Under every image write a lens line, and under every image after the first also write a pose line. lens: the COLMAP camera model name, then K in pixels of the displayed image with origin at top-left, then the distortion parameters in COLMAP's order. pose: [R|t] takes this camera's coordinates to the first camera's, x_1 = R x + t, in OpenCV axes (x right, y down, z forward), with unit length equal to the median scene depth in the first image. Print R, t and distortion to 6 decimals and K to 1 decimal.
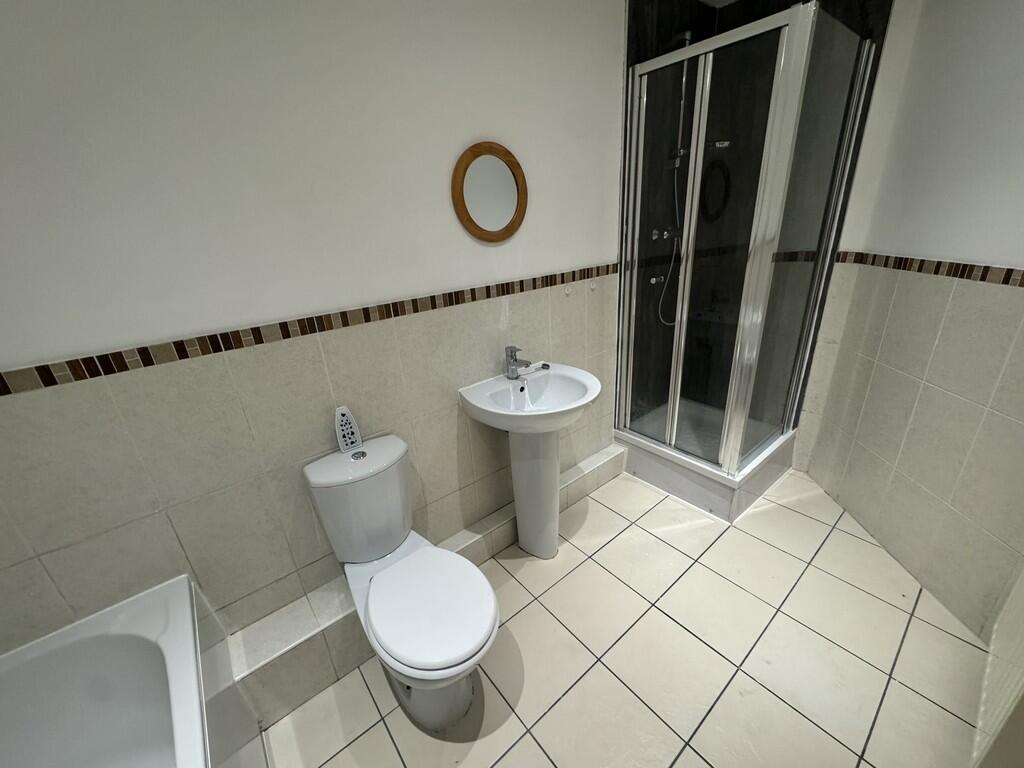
lens RADIAL K [[409.0, 0, 507.2], [0, 409.0, 392.0], [0, 0, 1]] dist [-0.003025, 0.000501]
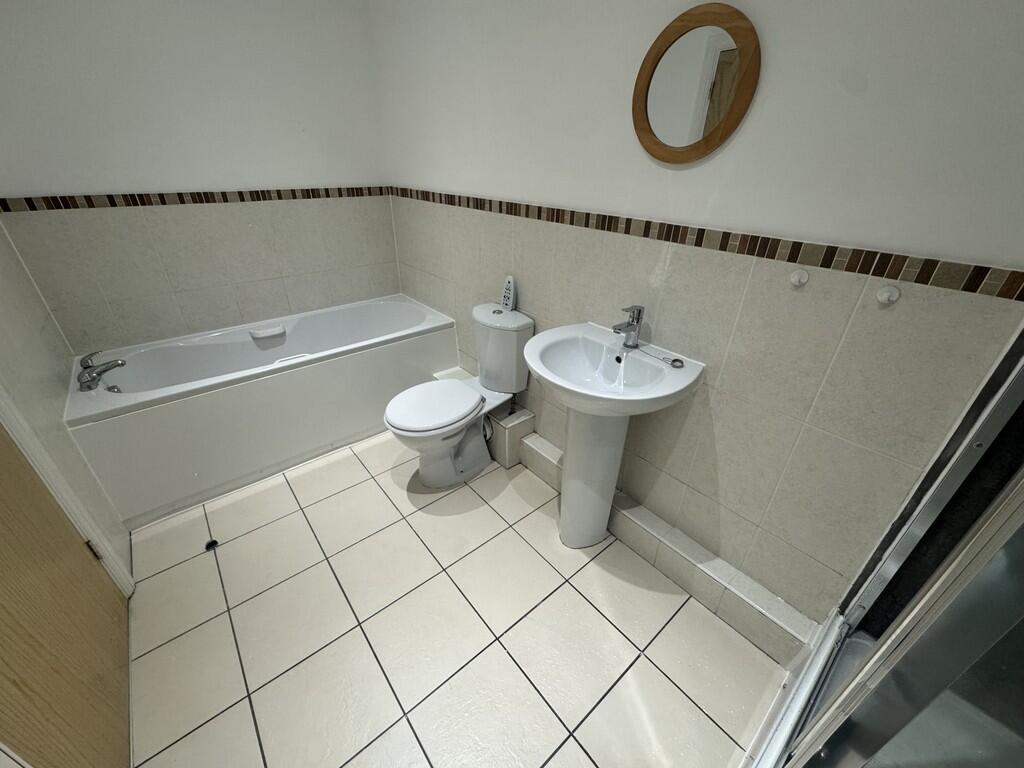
lens RADIAL K [[409.0, 0, 502.3], [0, 409.0, 378.4], [0, 0, 1]] dist [-0.003025, 0.000501]
pose [[-0.001110, 0.542684, -0.839936, 0.769066], [-0.381836, 0.776064, 0.501922, -0.310102], [0.924229, 0.321275, 0.206355, 0.673717]]
